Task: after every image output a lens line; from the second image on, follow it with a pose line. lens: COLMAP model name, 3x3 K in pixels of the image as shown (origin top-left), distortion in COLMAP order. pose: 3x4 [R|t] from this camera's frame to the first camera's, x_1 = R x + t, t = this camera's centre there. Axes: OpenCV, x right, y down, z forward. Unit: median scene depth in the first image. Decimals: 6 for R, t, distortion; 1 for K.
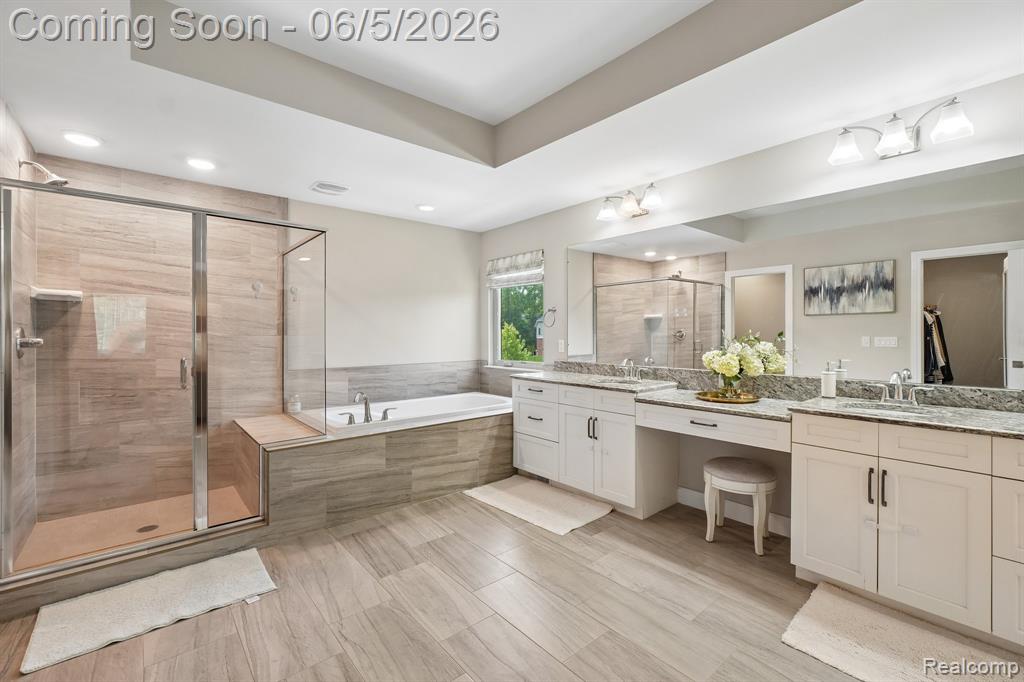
lens RADIAL K [[443.5, 0, 517.8], [0, 443.5, 333.7], [0, 0, 1]] dist [-0.005113, 0.001586]
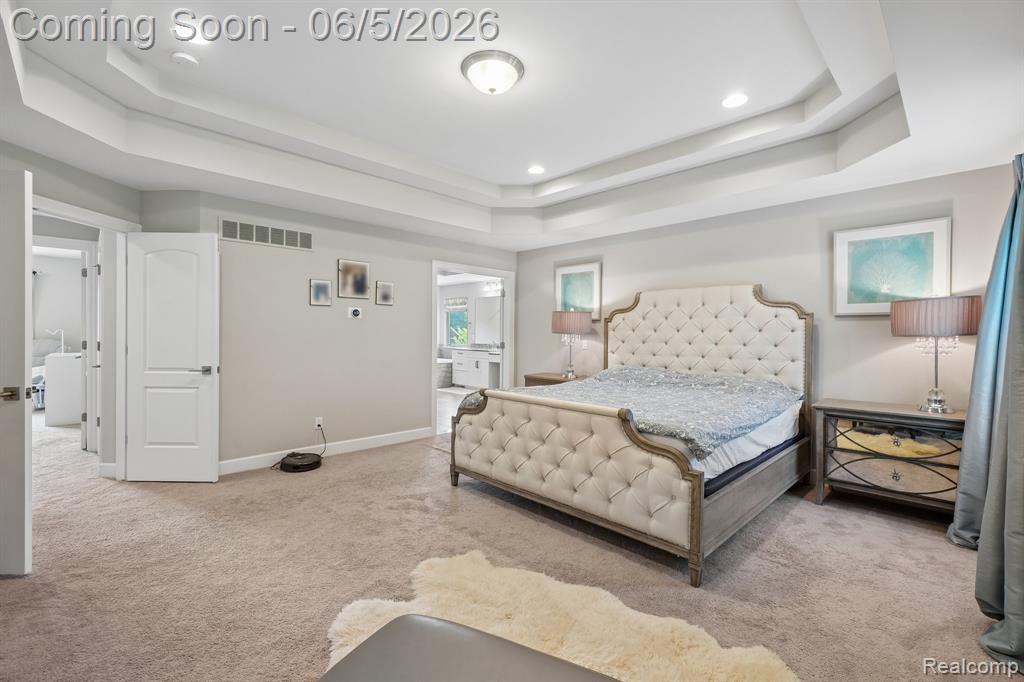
lens RADIAL K [[443.5, 0, 512.0], [0, 443.5, 337.4], [0, 0, 1]] dist [-0.005113, 0.001586]
pose [[0.998636, 0.008322, 0.051551, 0.243022], [-0.008826, 0.999915, 0.009568, 0.003655], [-0.051468, -0.010010, 0.998625, -1.924892]]
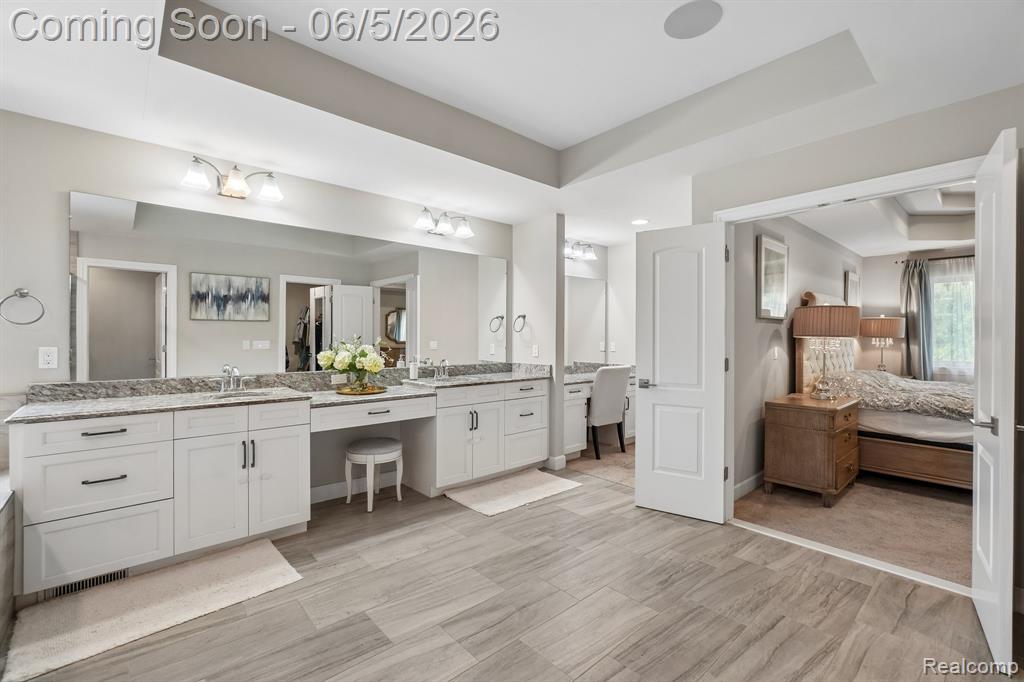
lens RADIAL K [[443.5, 0, 512.3], [0, 443.5, 339.3], [0, 0, 1]] dist [-0.005113, 0.001586]
pose [[-0.019925, 0.000558, 0.999801, -0.634330], [-0.001272, 0.999999, -0.000583, 0.004579], [-0.999801, -0.001283, -0.019924, 0.532900]]
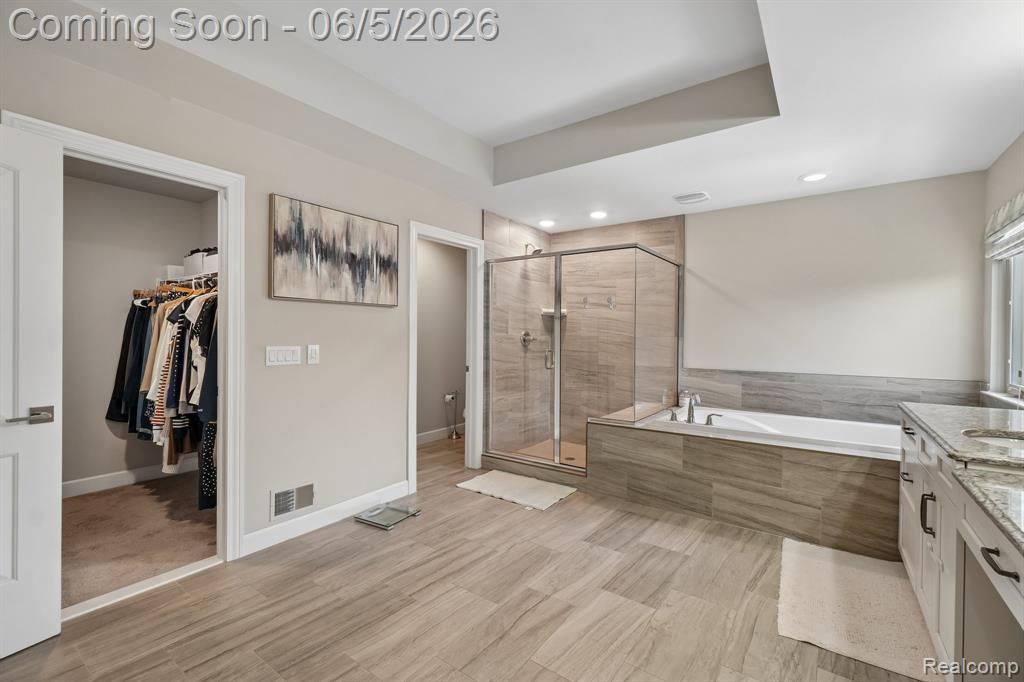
lens RADIAL K [[443.5, 0, 515.4], [0, 443.5, 338.5], [0, 0, 1]] dist [-0.005113, 0.001586]
pose [[0.234547, 0.010188, -0.972051, 0.561668], [-0.008769, 0.999927, 0.008364, 0.002542], [0.972065, 0.006562, 0.234619, 0.384170]]
